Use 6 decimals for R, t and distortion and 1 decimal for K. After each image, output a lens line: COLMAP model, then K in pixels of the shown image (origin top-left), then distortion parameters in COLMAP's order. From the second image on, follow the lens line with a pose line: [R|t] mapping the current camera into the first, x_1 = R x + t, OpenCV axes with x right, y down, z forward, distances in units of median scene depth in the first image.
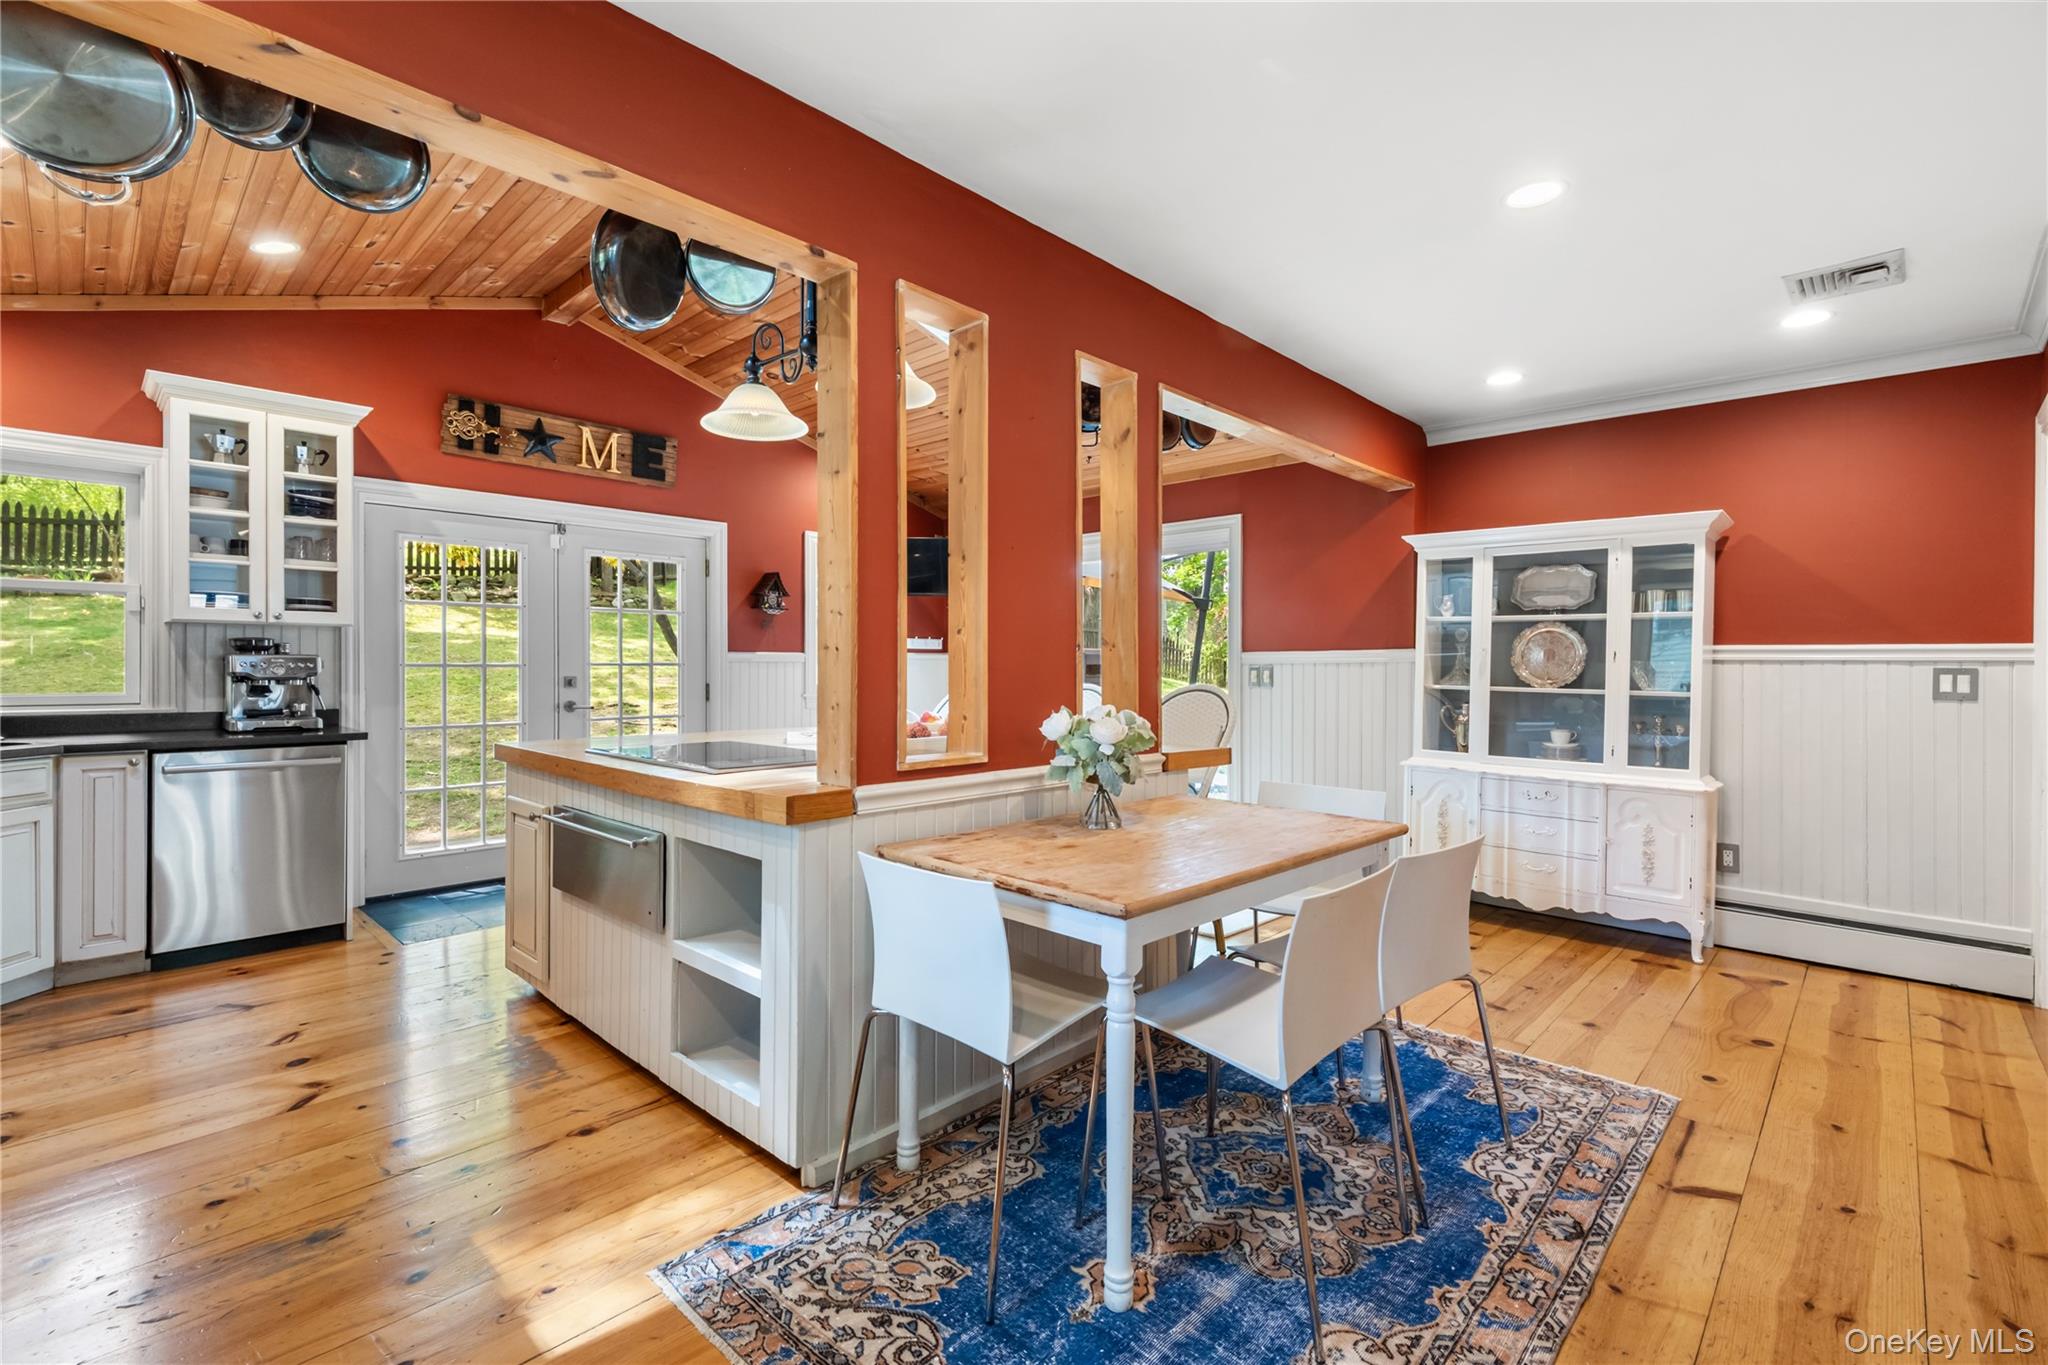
lens RADIAL K [[884.7, 0, 1021.8], [0, 884.7, 672.2], [0, 0, 1]] dist [0.013793, -0.005893]
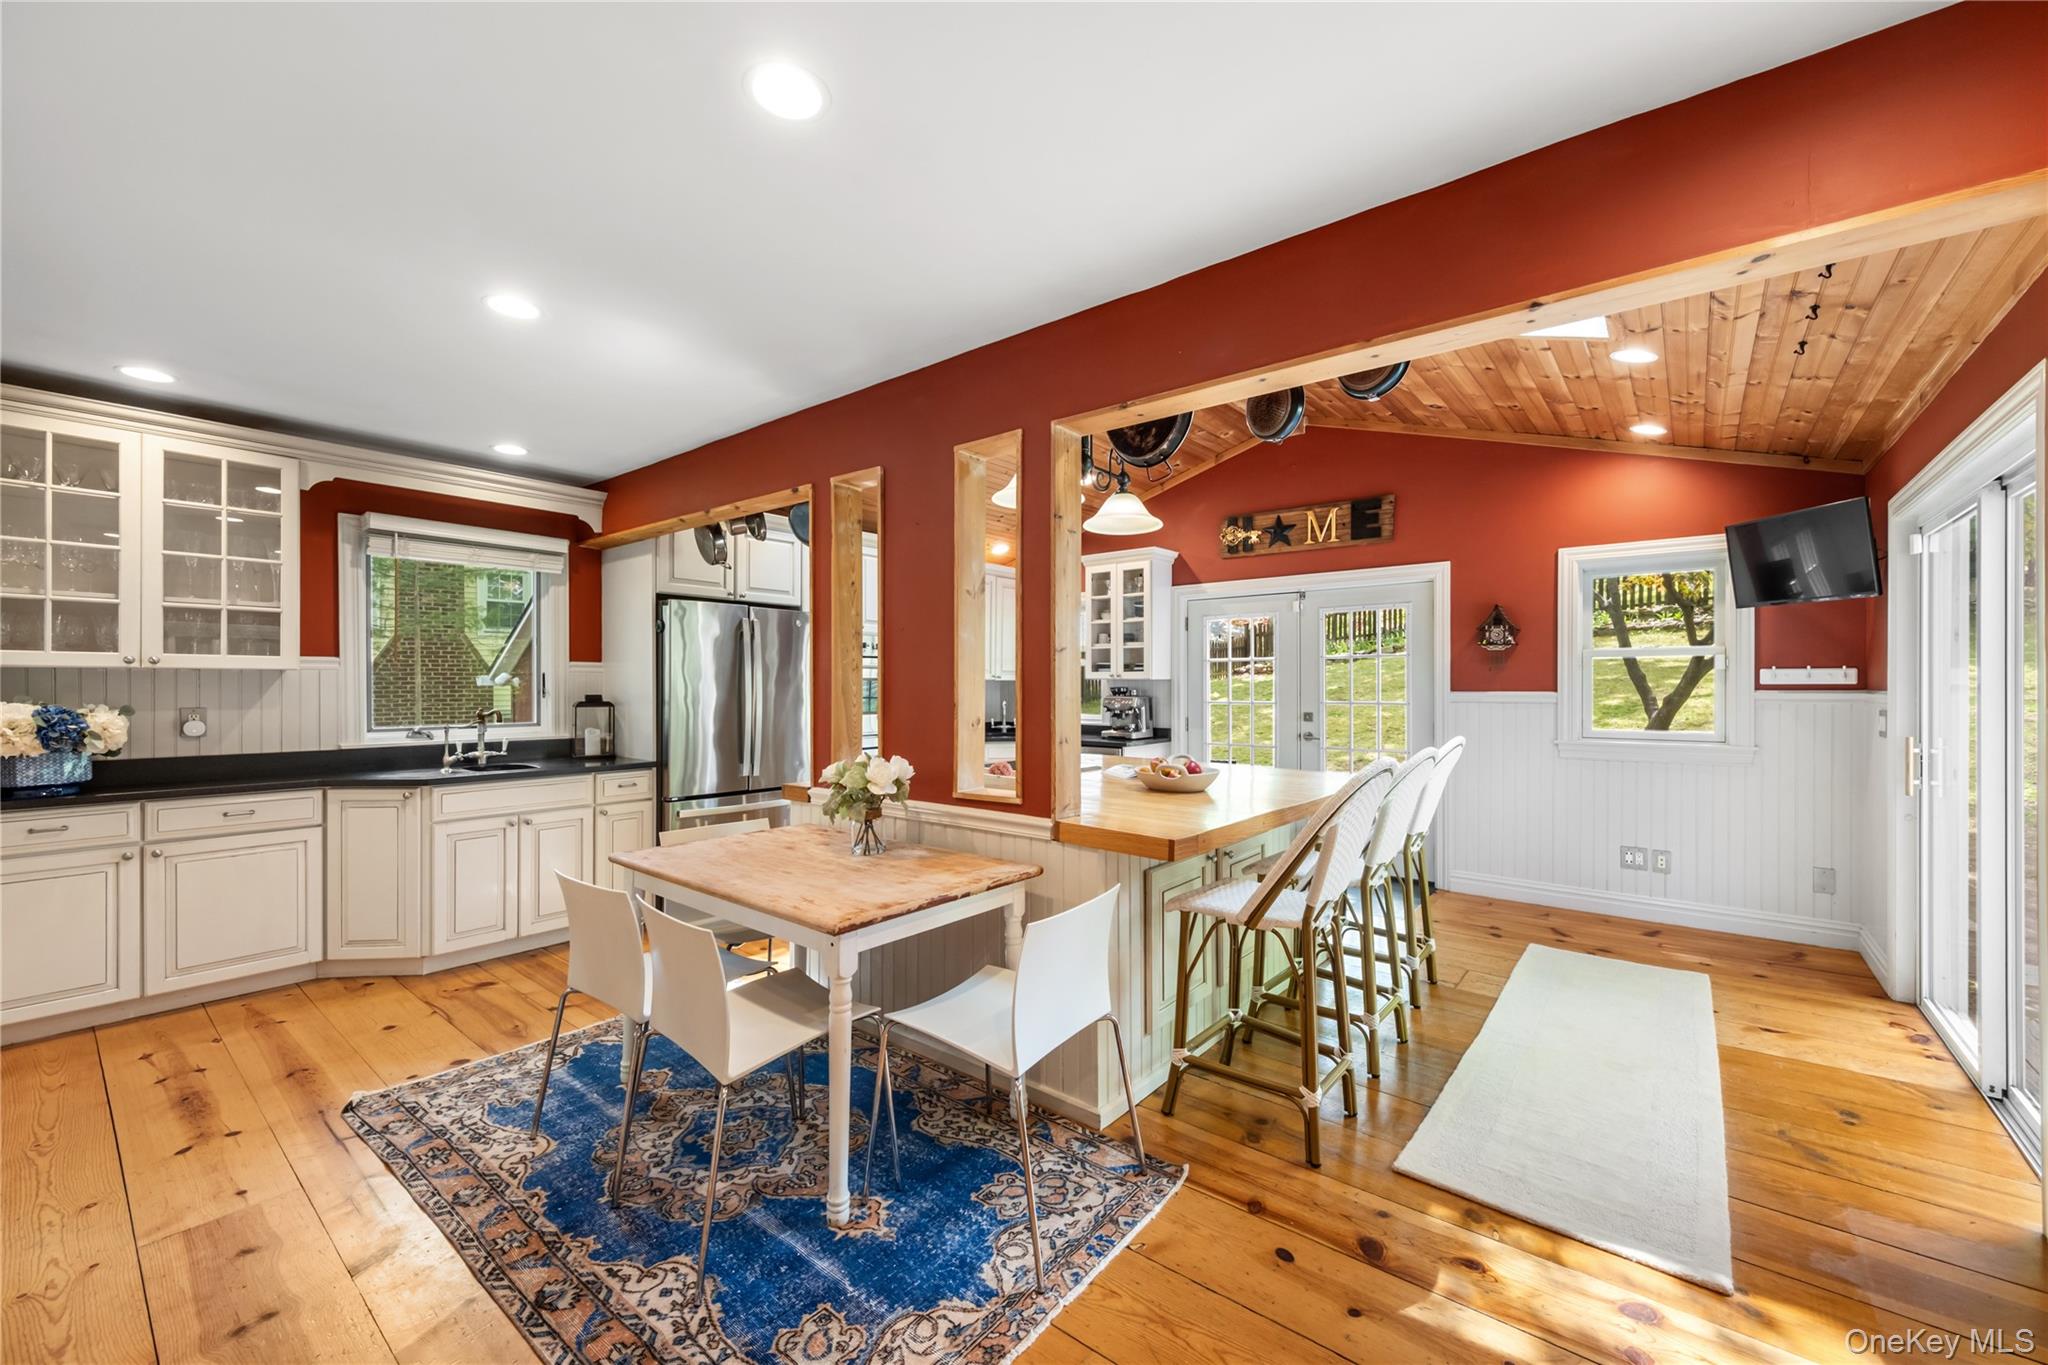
lens RADIAL K [[809.7, 0, 1067.1], [0, 809.7, 681.8], [0, 0, 1]] dist [0.003760, 0.000186]
pose [[0.113147, -0.006302, -0.993558, 1.227277], [-0.008325, 0.999939, -0.007290, -0.057857], [0.993543, 0.009096, 0.113087, 1.126319]]
